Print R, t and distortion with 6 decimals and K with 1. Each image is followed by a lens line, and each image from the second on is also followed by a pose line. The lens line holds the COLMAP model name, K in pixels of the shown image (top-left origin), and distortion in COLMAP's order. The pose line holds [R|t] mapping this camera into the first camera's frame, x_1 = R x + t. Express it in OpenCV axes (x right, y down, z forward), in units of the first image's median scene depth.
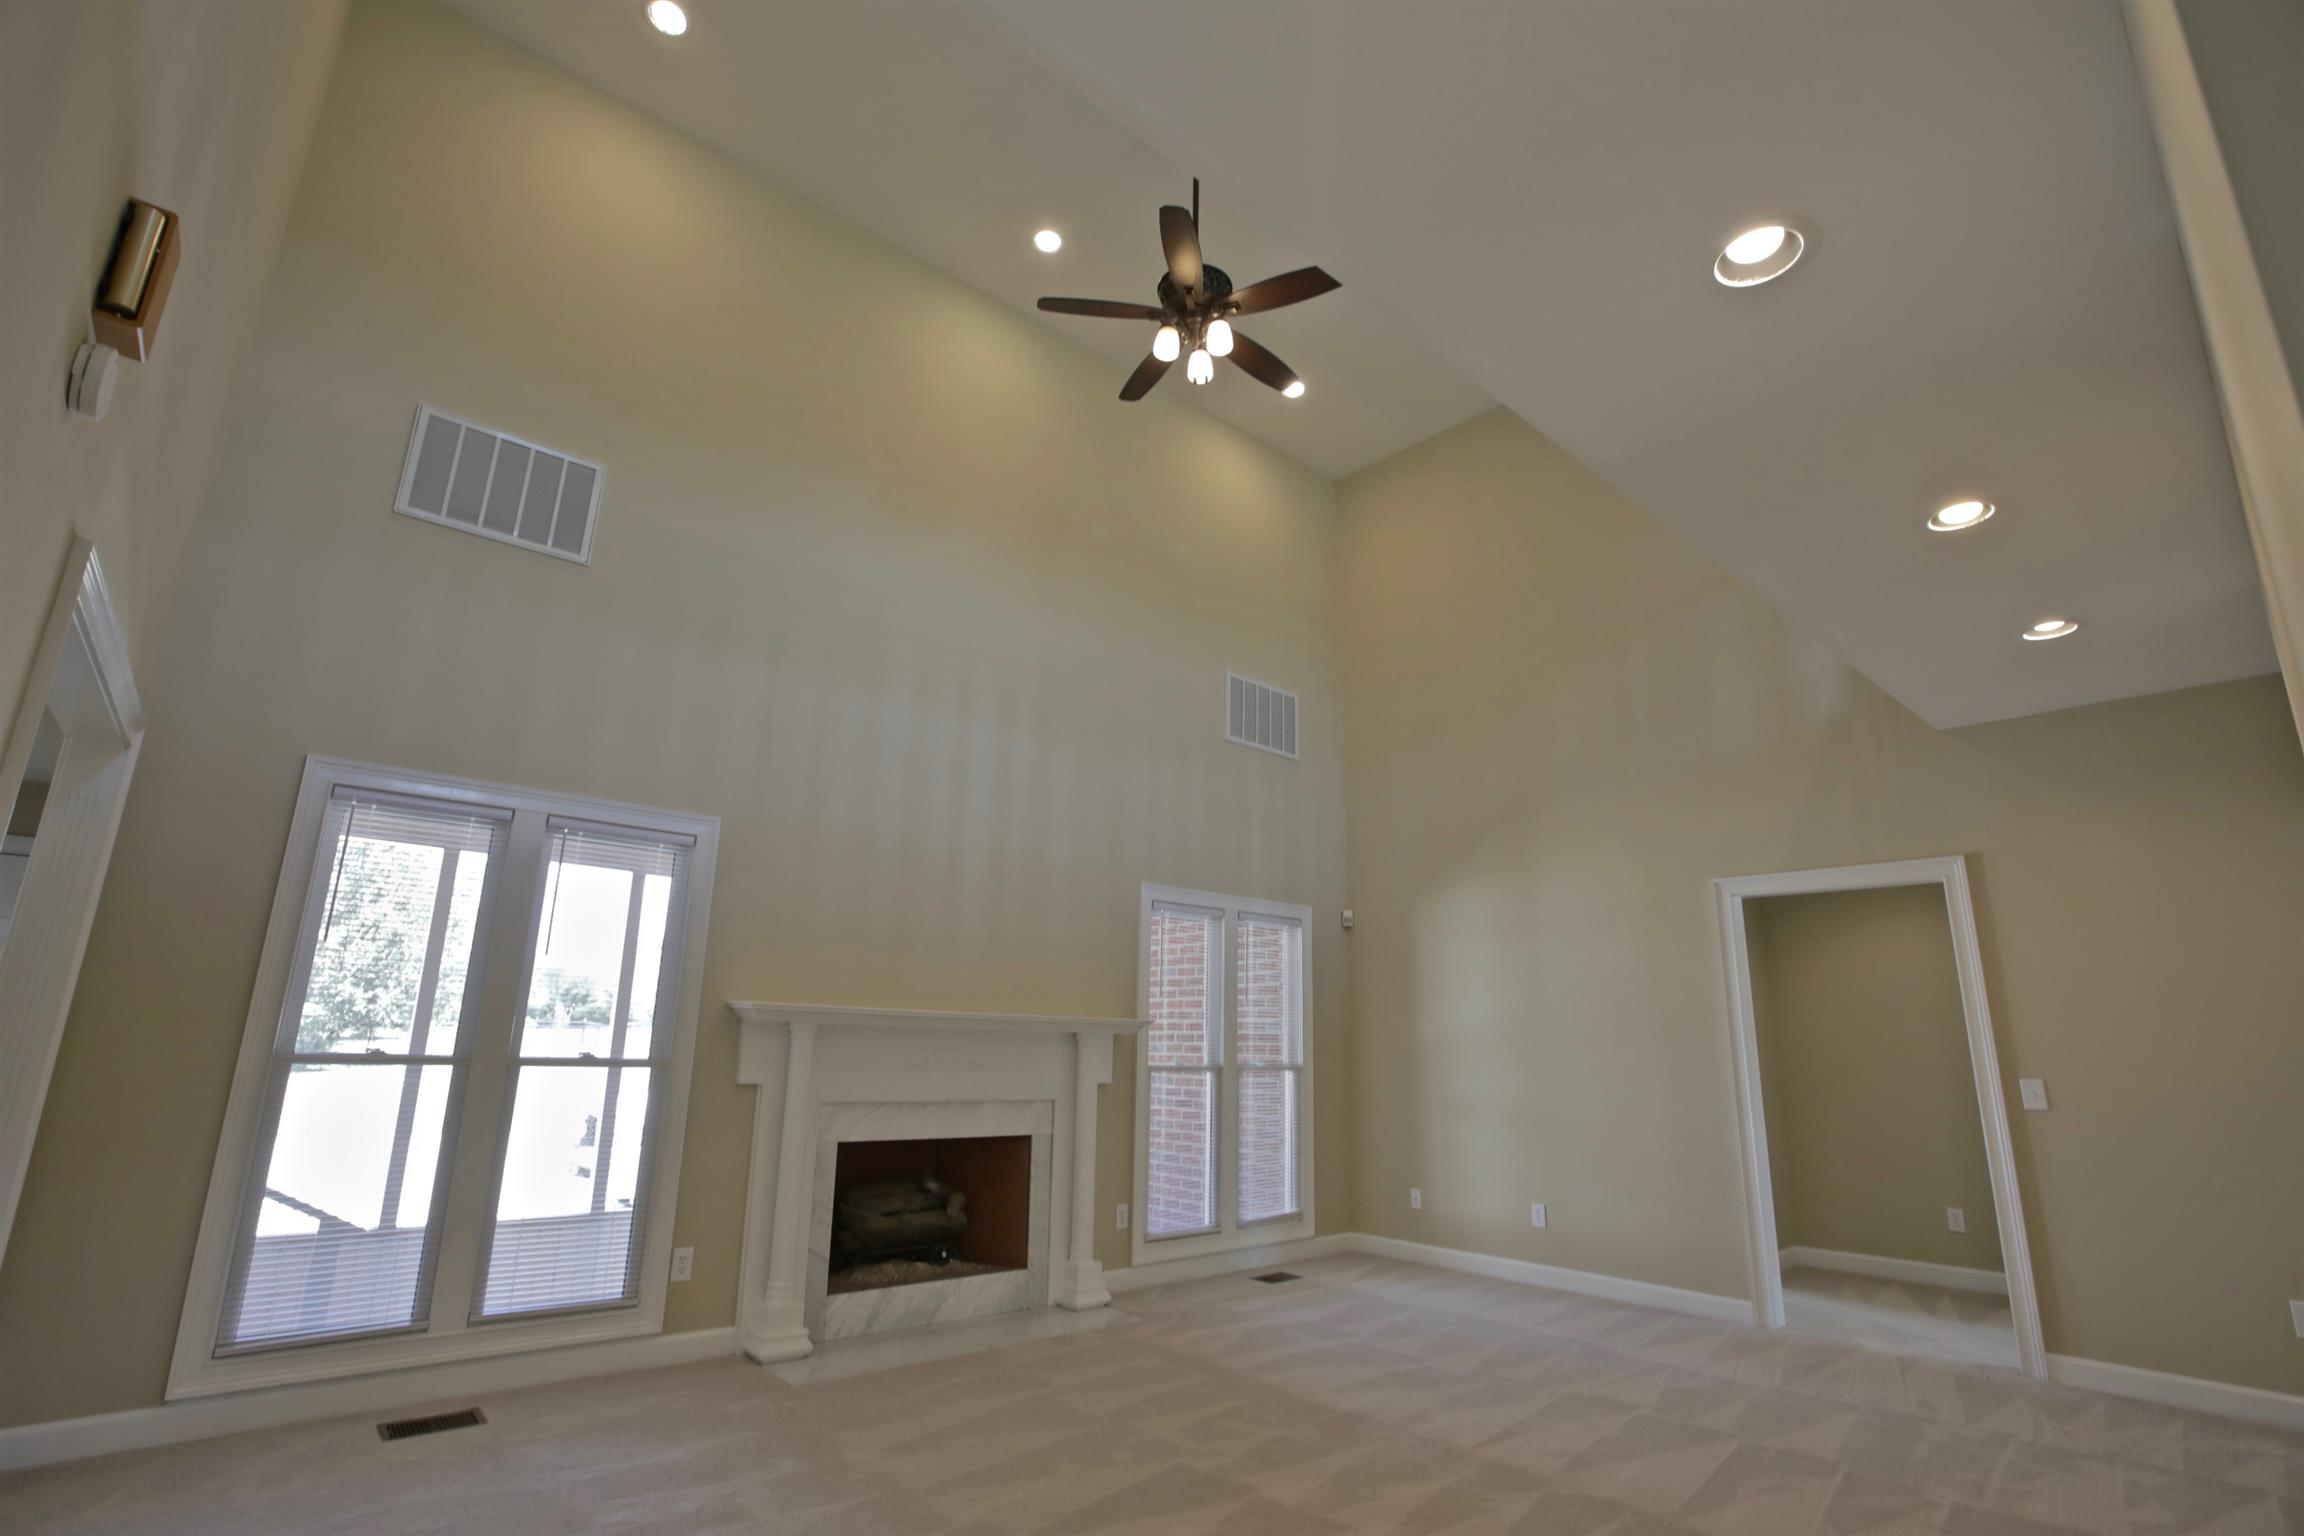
lens RADIAL K [[1048.6, 0, 1159.2], [0, 1048.6, 773.3], [0, 0, 1]] dist [-0.015544, 0.004304]
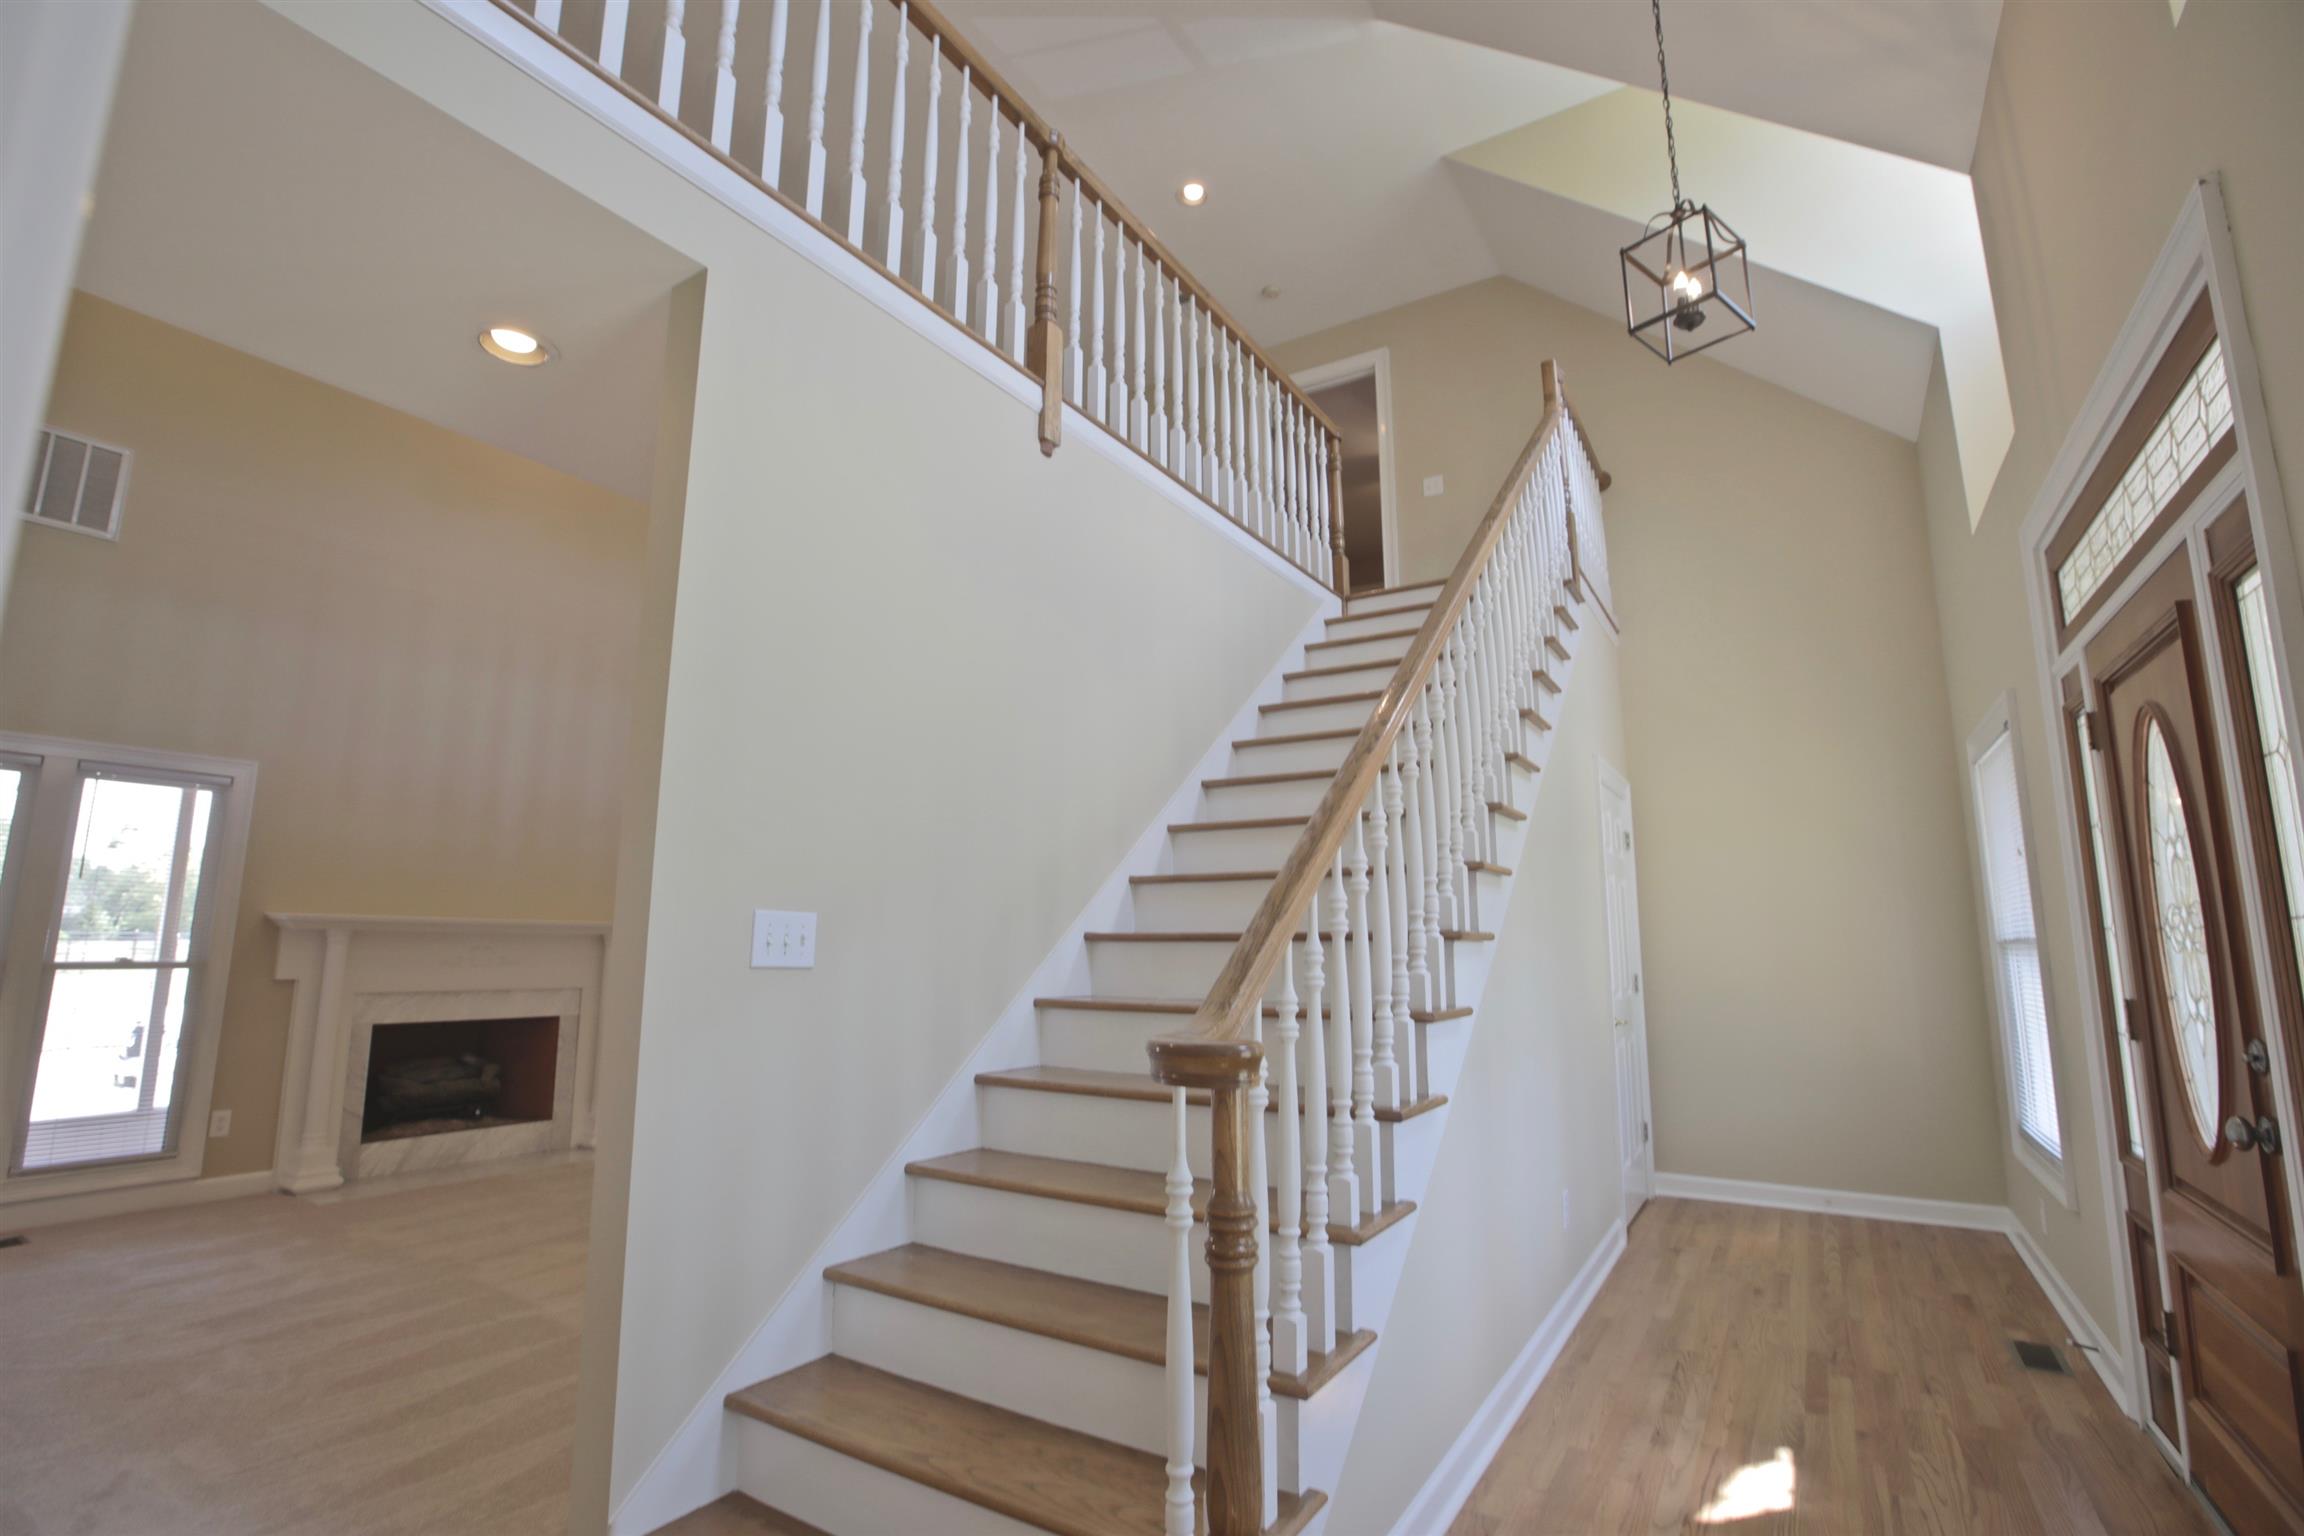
lens RADIAL K [[1048.6, 0, 1141.3], [0, 1048.6, 762.1], [0, 0, 1]] dist [-0.015544, 0.004304]
pose [[0.962981, 0.028934, 0.268013, 0.232939], [-0.050923, 0.995848, 0.075458, -0.097263], [-0.264717, -0.086312, 0.960456, -0.401738]]
